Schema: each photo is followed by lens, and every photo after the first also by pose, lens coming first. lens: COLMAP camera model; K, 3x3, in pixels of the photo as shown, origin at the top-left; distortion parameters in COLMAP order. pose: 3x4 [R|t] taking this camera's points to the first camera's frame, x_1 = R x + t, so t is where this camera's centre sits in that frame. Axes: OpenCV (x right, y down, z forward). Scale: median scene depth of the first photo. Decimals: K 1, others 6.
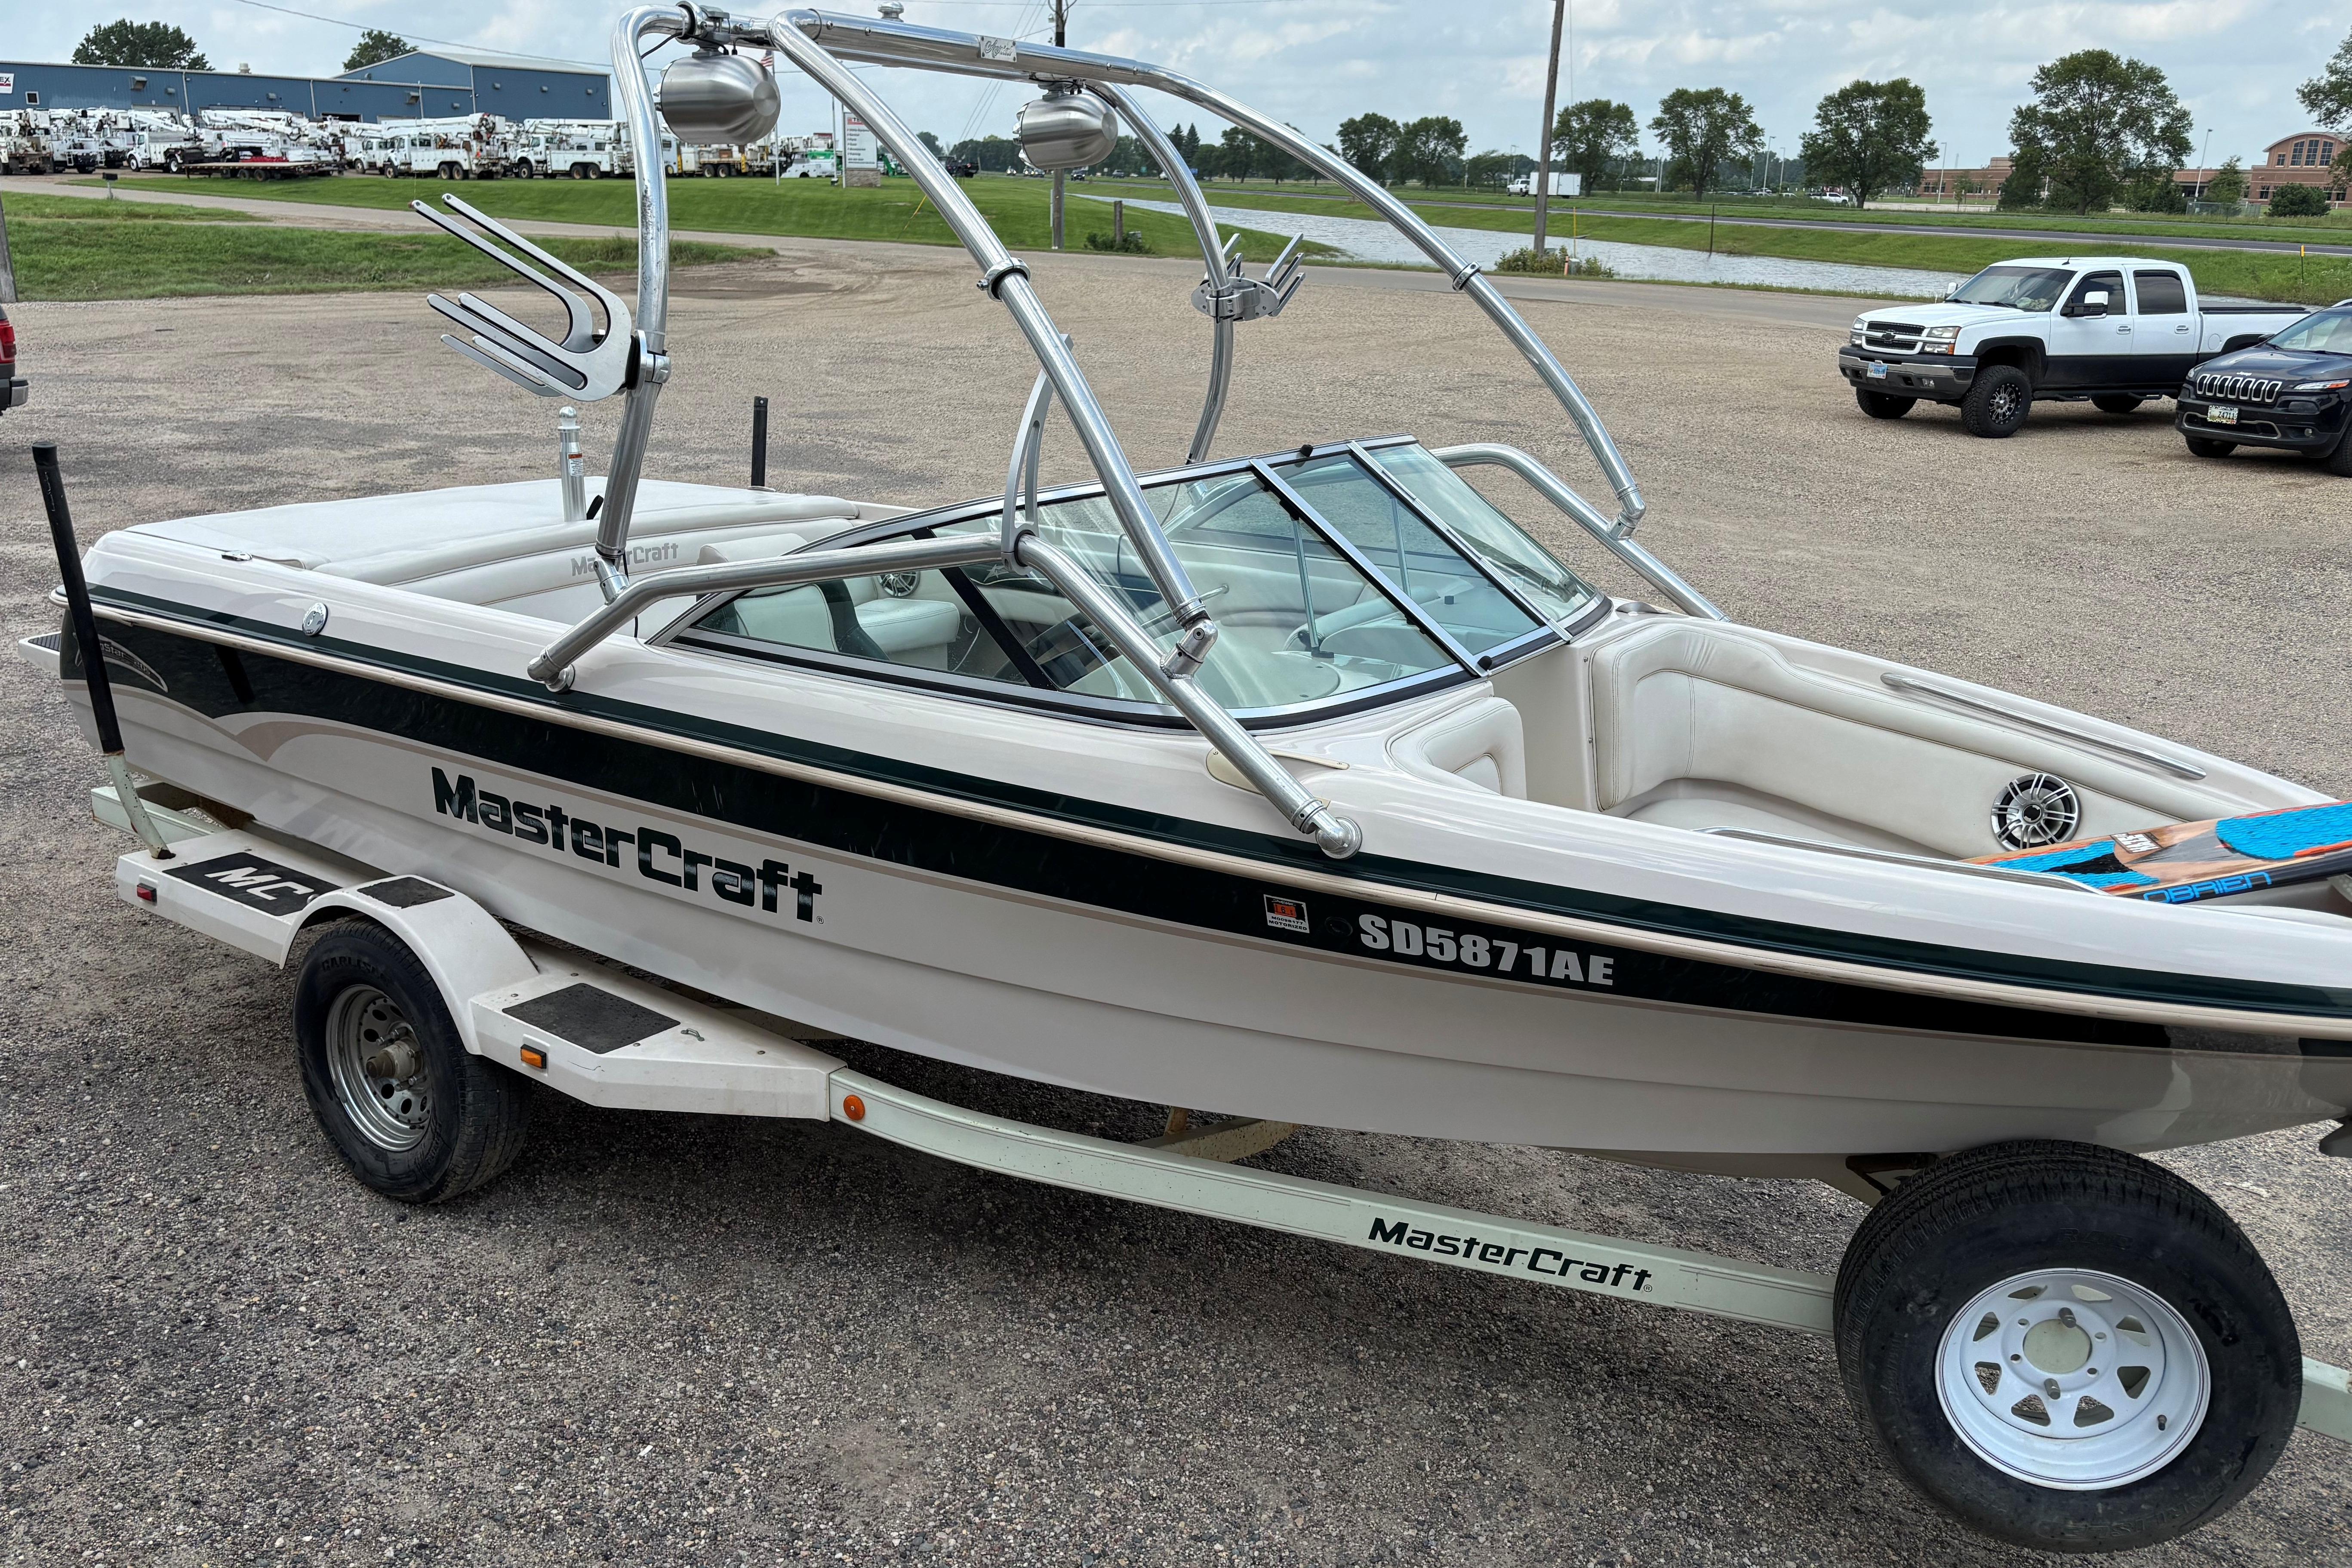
lens RADIAL K [[1883.1, 0, 1176.0], [0, 1883.1, 784.0], [0, 0, 1]] dist [-0.000221, 0.006809]
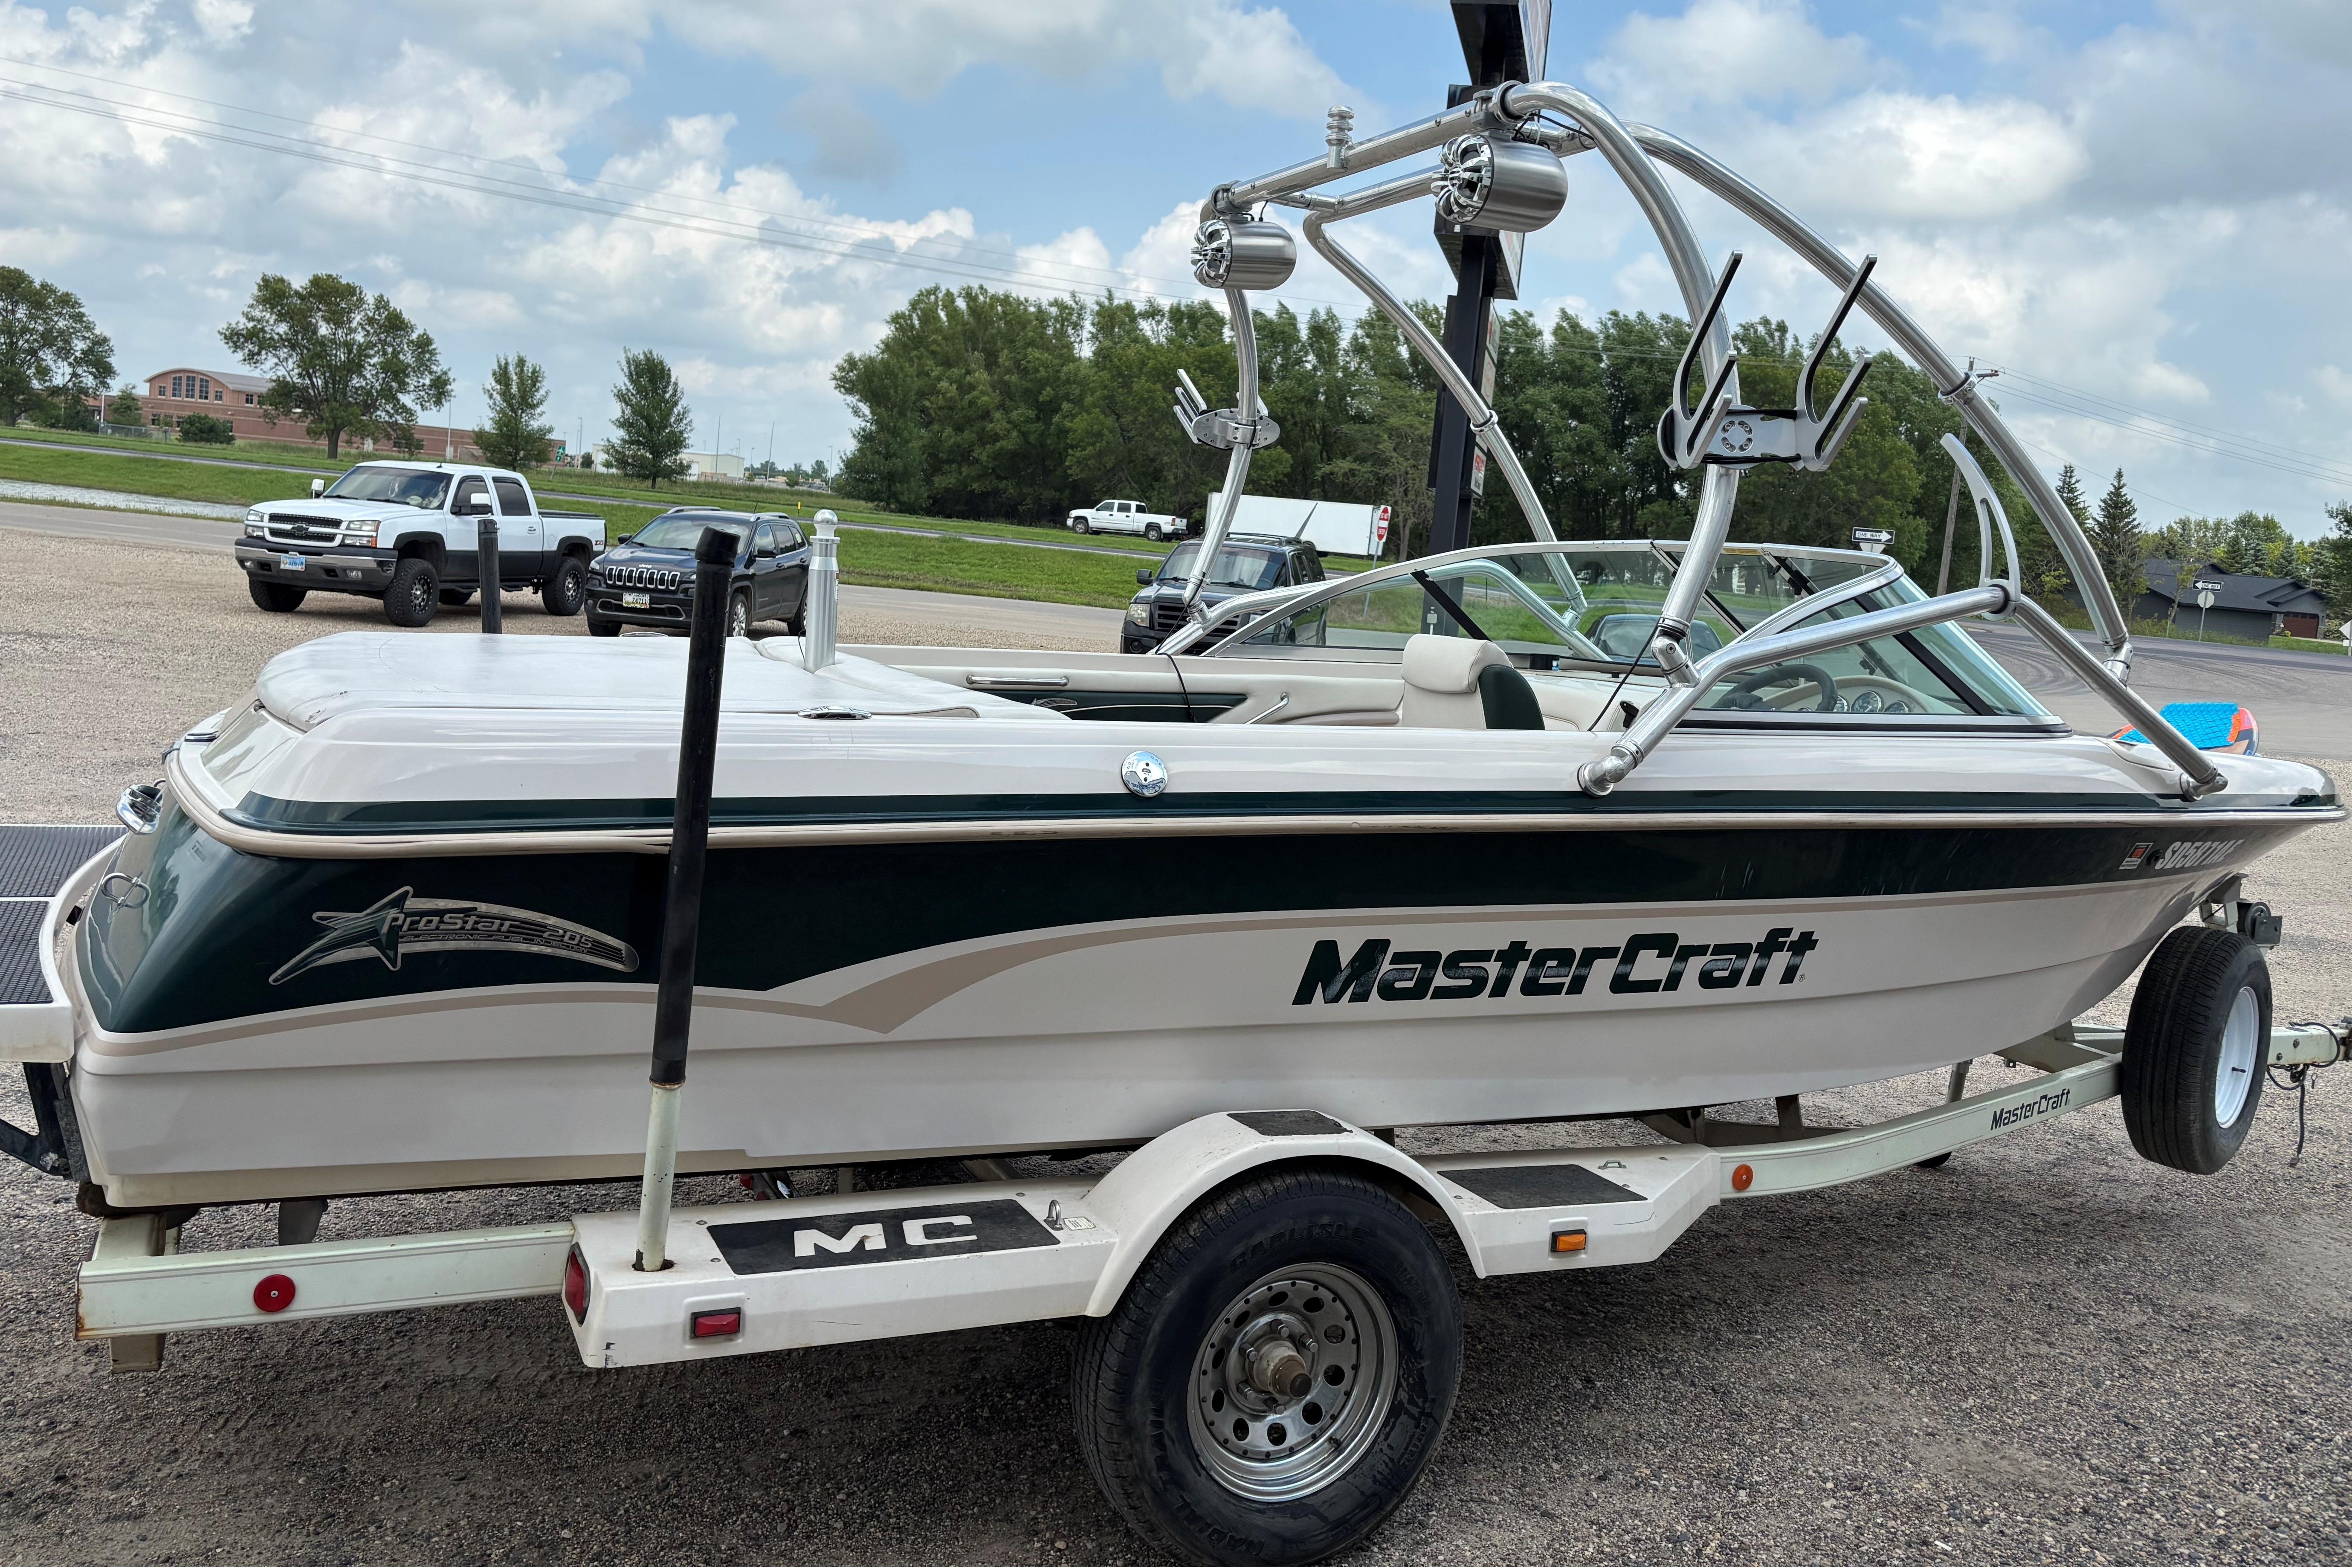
lens RADIAL K [[1844.0, 0, 1177.1], [0, 1844.0, 693.5], [0, 0, 1]] dist [0.003086, -0.000371]
pose [[0.510541, -0.050667, 0.858359, -0.226546], [0.185458, 0.981255, -0.052386, -0.016870], [-0.839615, 0.185935, 0.510368, 0.137634]]
